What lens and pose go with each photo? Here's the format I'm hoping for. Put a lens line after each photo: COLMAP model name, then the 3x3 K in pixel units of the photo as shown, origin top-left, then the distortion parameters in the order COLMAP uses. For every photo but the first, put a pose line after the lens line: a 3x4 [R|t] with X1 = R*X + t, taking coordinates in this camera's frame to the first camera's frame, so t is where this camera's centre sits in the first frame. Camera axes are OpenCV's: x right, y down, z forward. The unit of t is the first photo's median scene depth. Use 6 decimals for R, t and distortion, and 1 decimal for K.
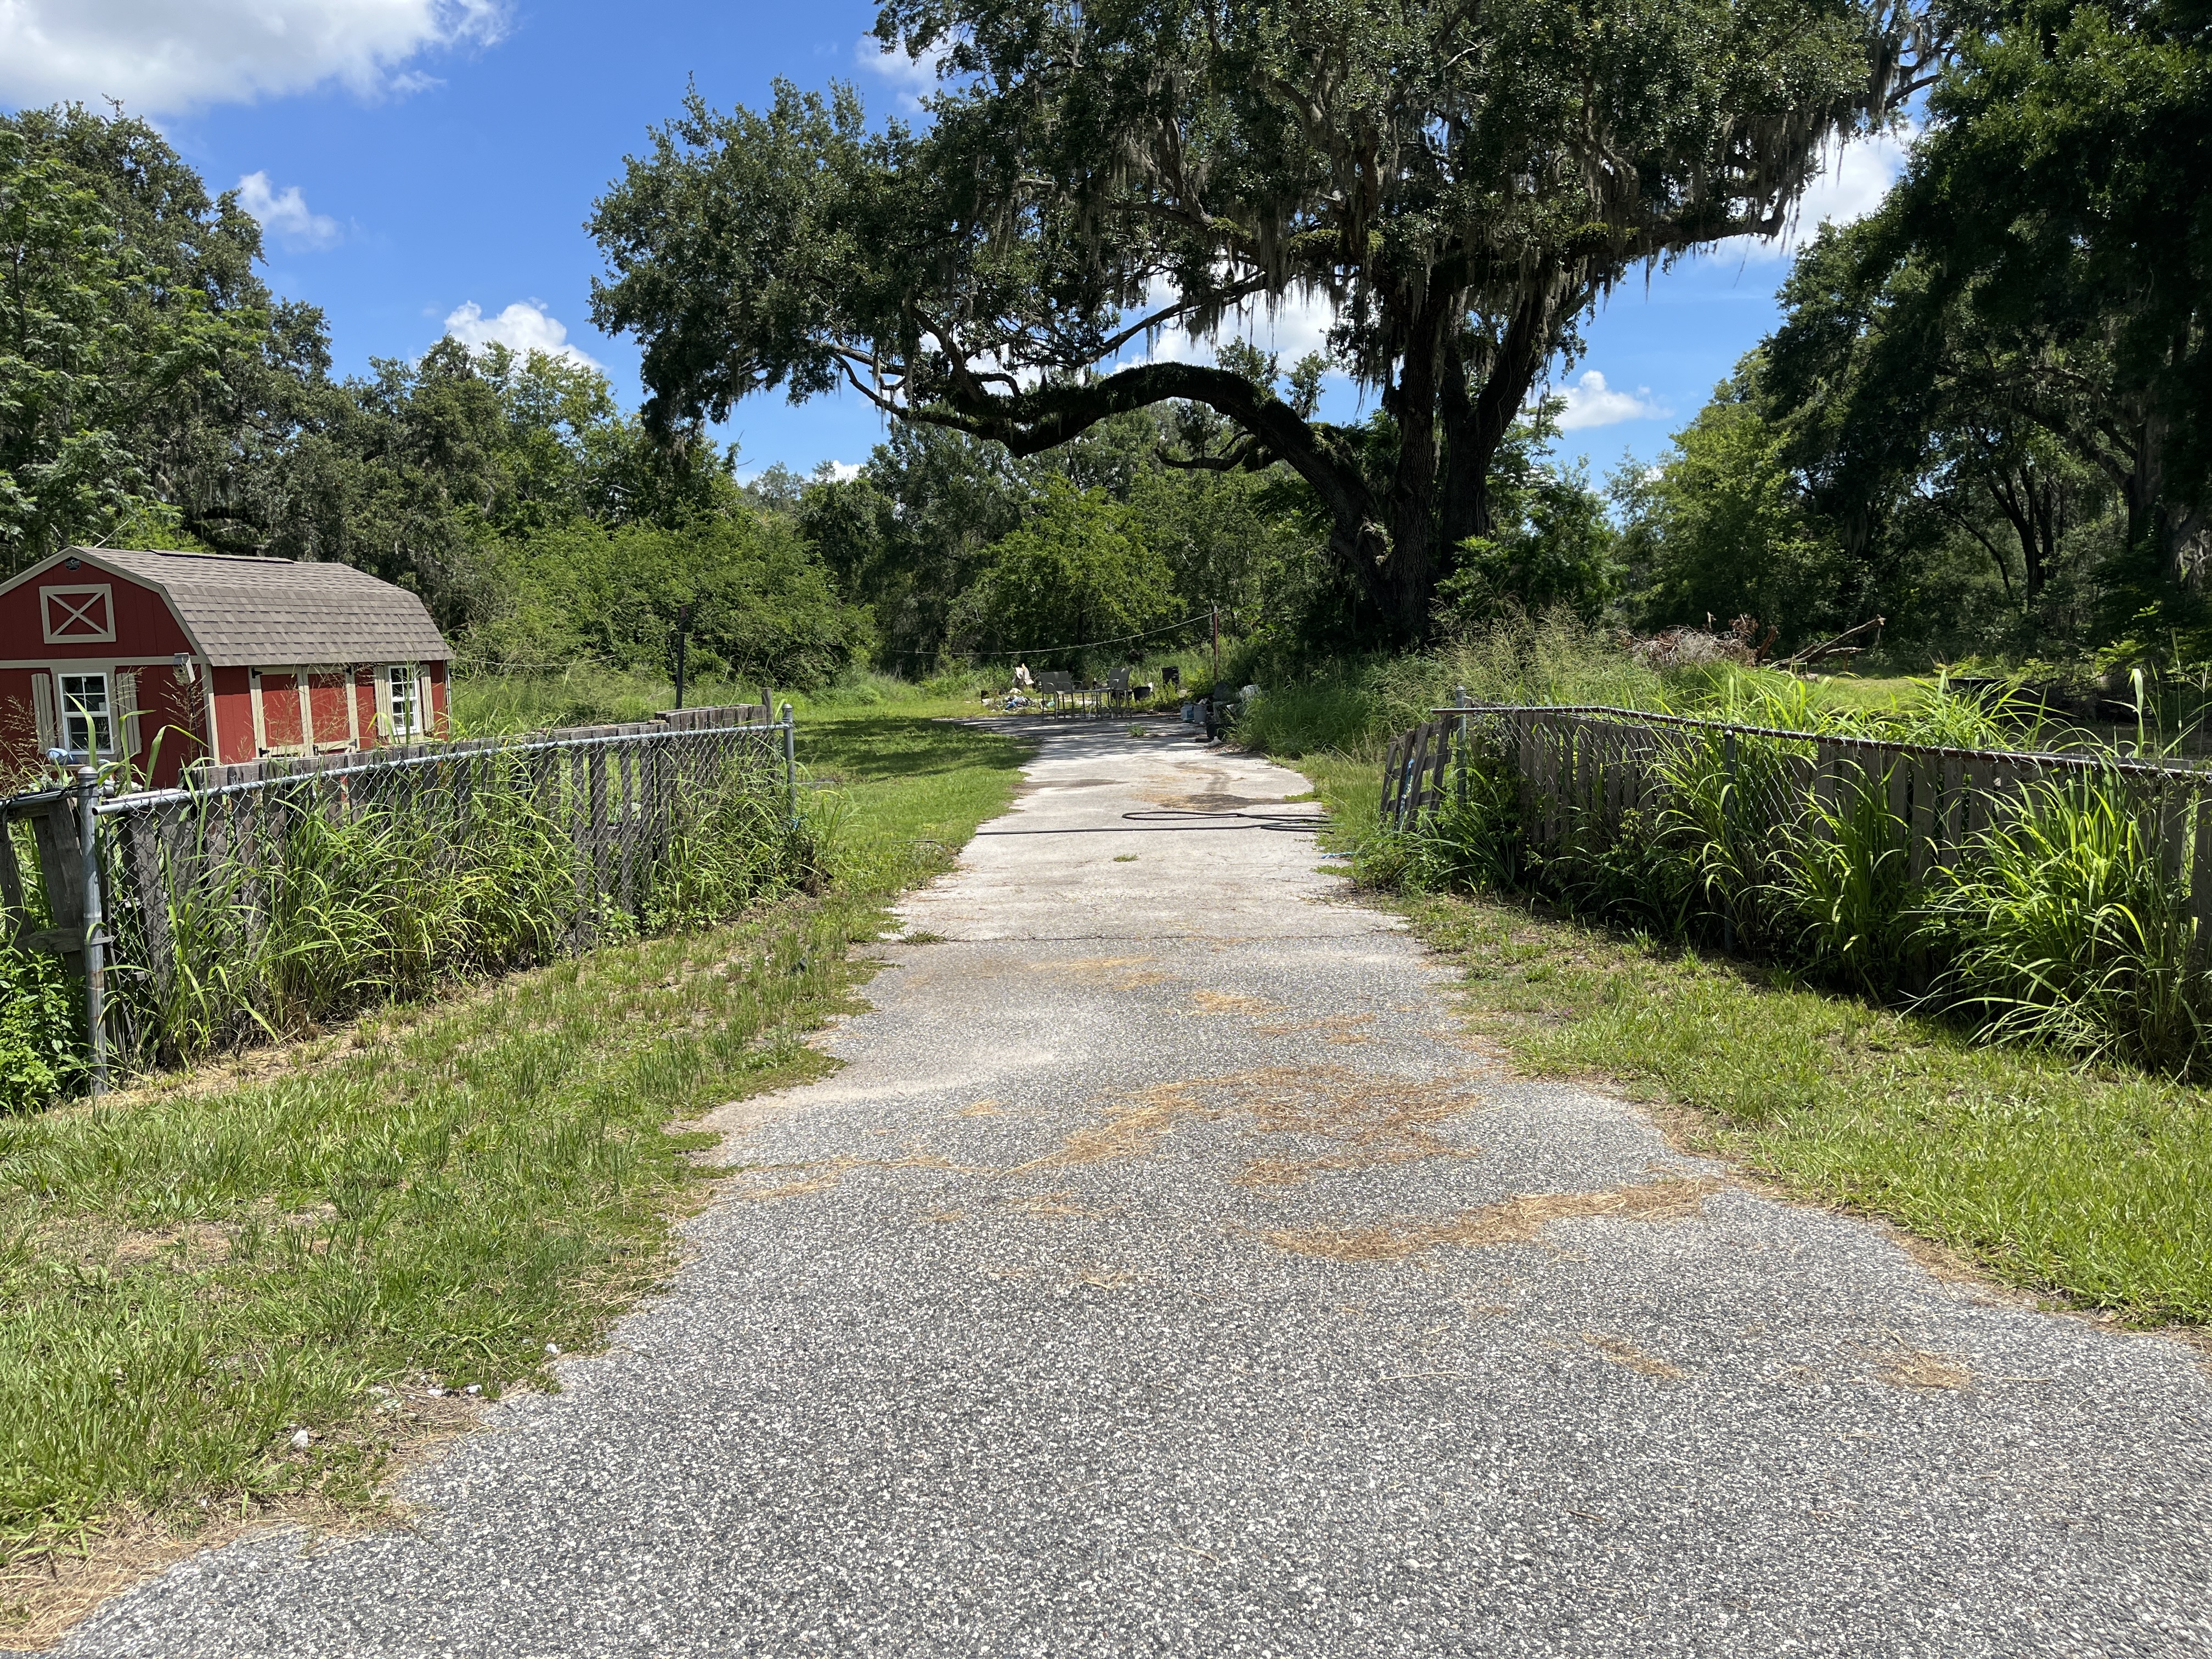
lens RADIAL K [[1685.5, 0, 1088.4], [0, 1685.5, 852.3], [0, 0, 1]] dist [0.066213, -0.093579]
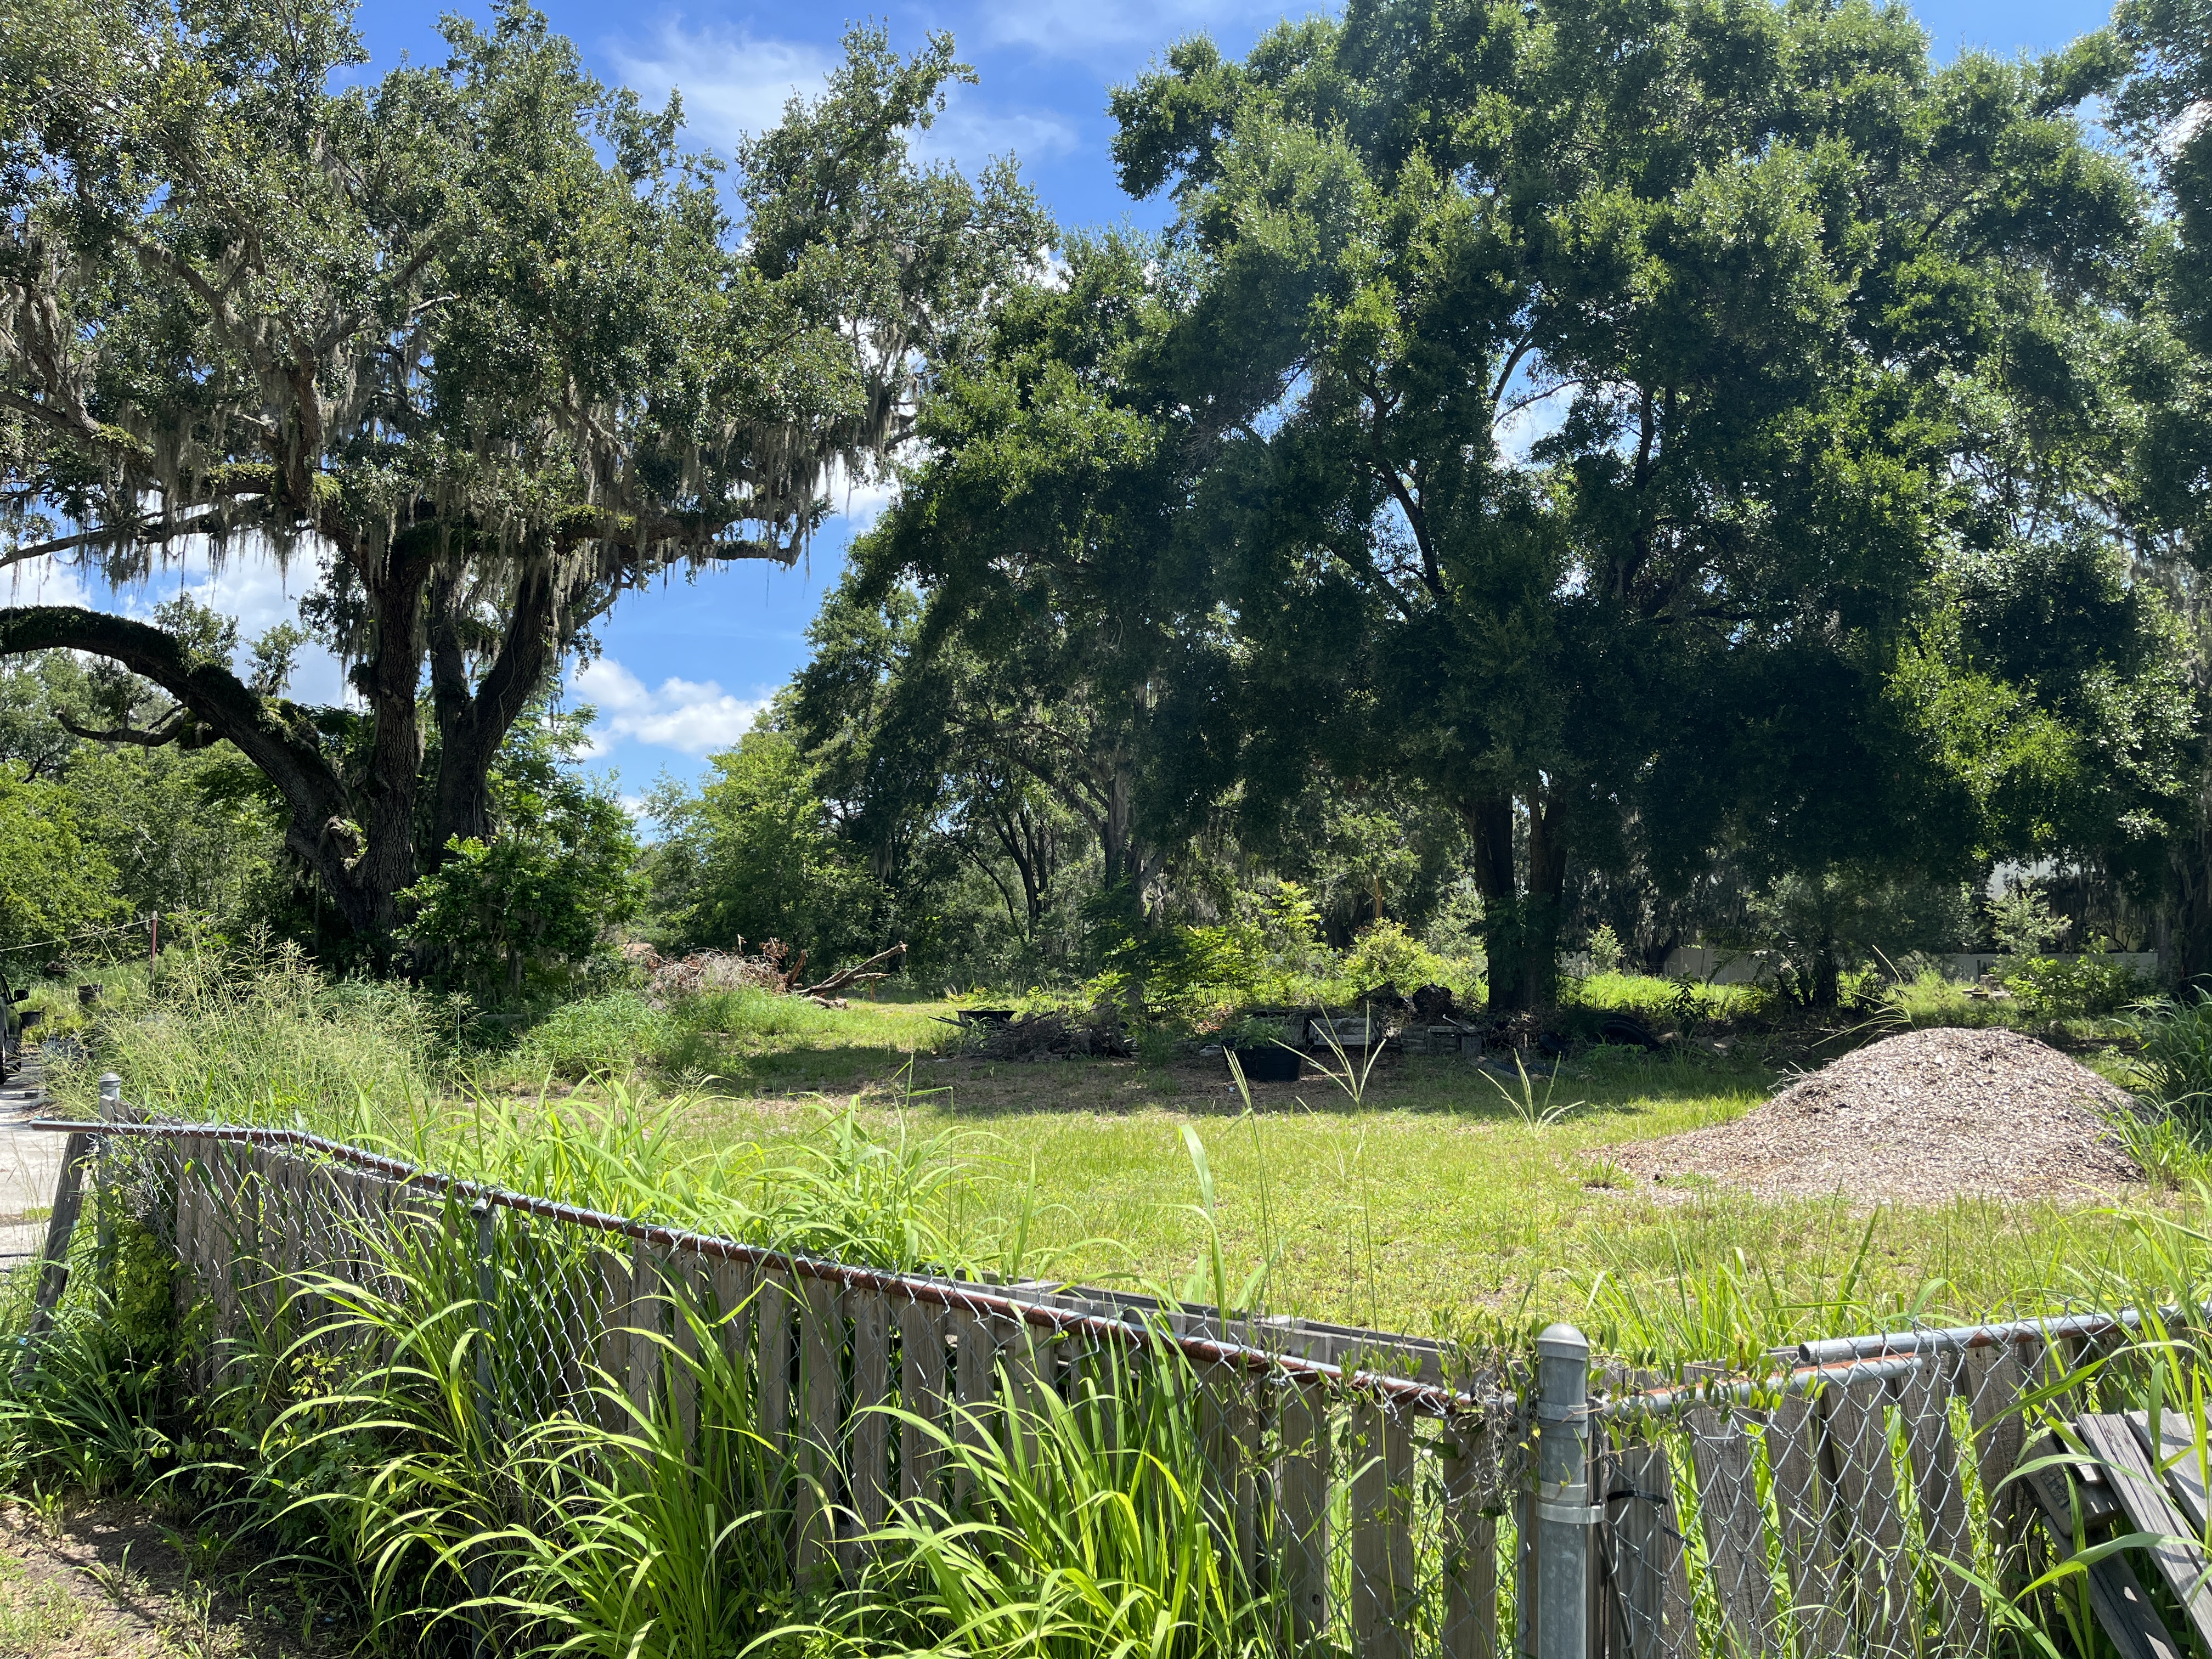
lens RADIAL K [[1690.5, 0, 1113.4], [0, 1690.5, 807.1], [0, 0, 1]] dist [0.063545, -0.083208]
pose [[0.853379, 0.062098, 0.517579, 0.055576], [0.048317, 0.979183, -0.197145, -0.015668], [-0.519047, 0.193247, 0.832614, 0.097054]]
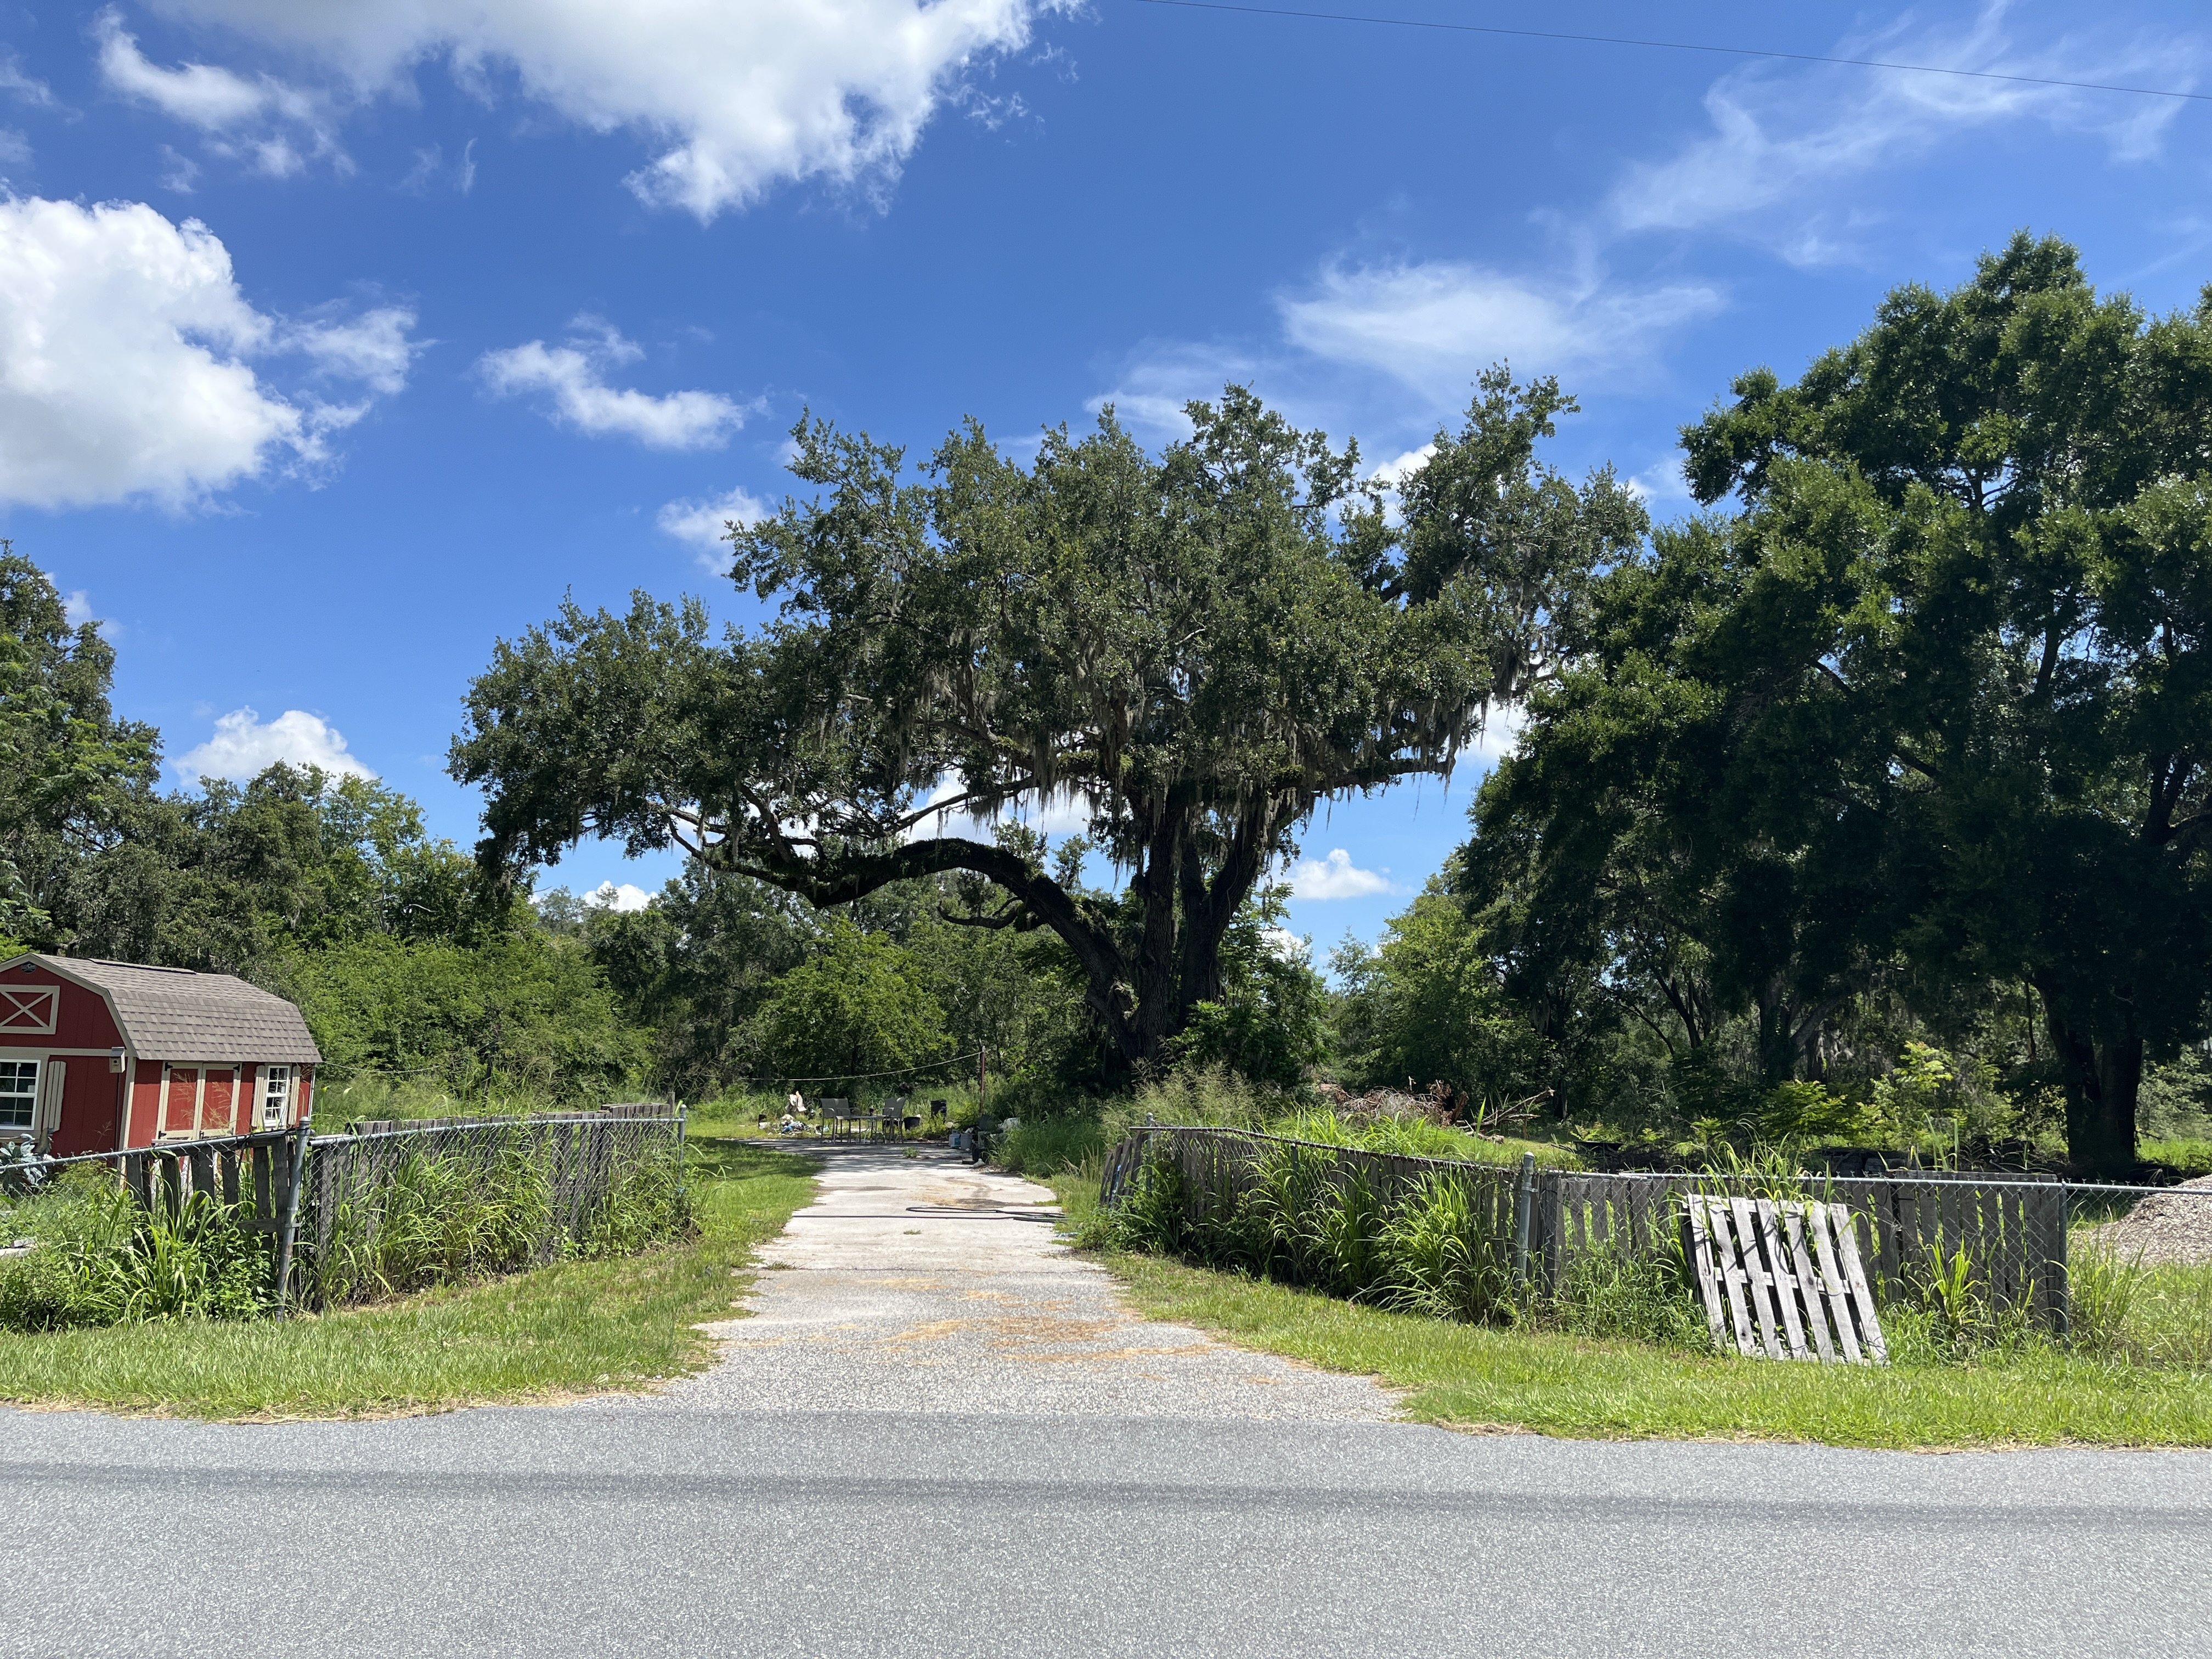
lens RADIAL K [[1685.5, 0, 1088.4], [0, 1685.5, 852.3], [0, 0, 1]] dist [0.066213, -0.093579]
pose [[0.989249, 0.067373, 0.129800, -0.010793], [-0.031990, 0.965757, -0.257469, 0.016716], [-0.142702, 0.250548, 0.957529, -0.122831]]
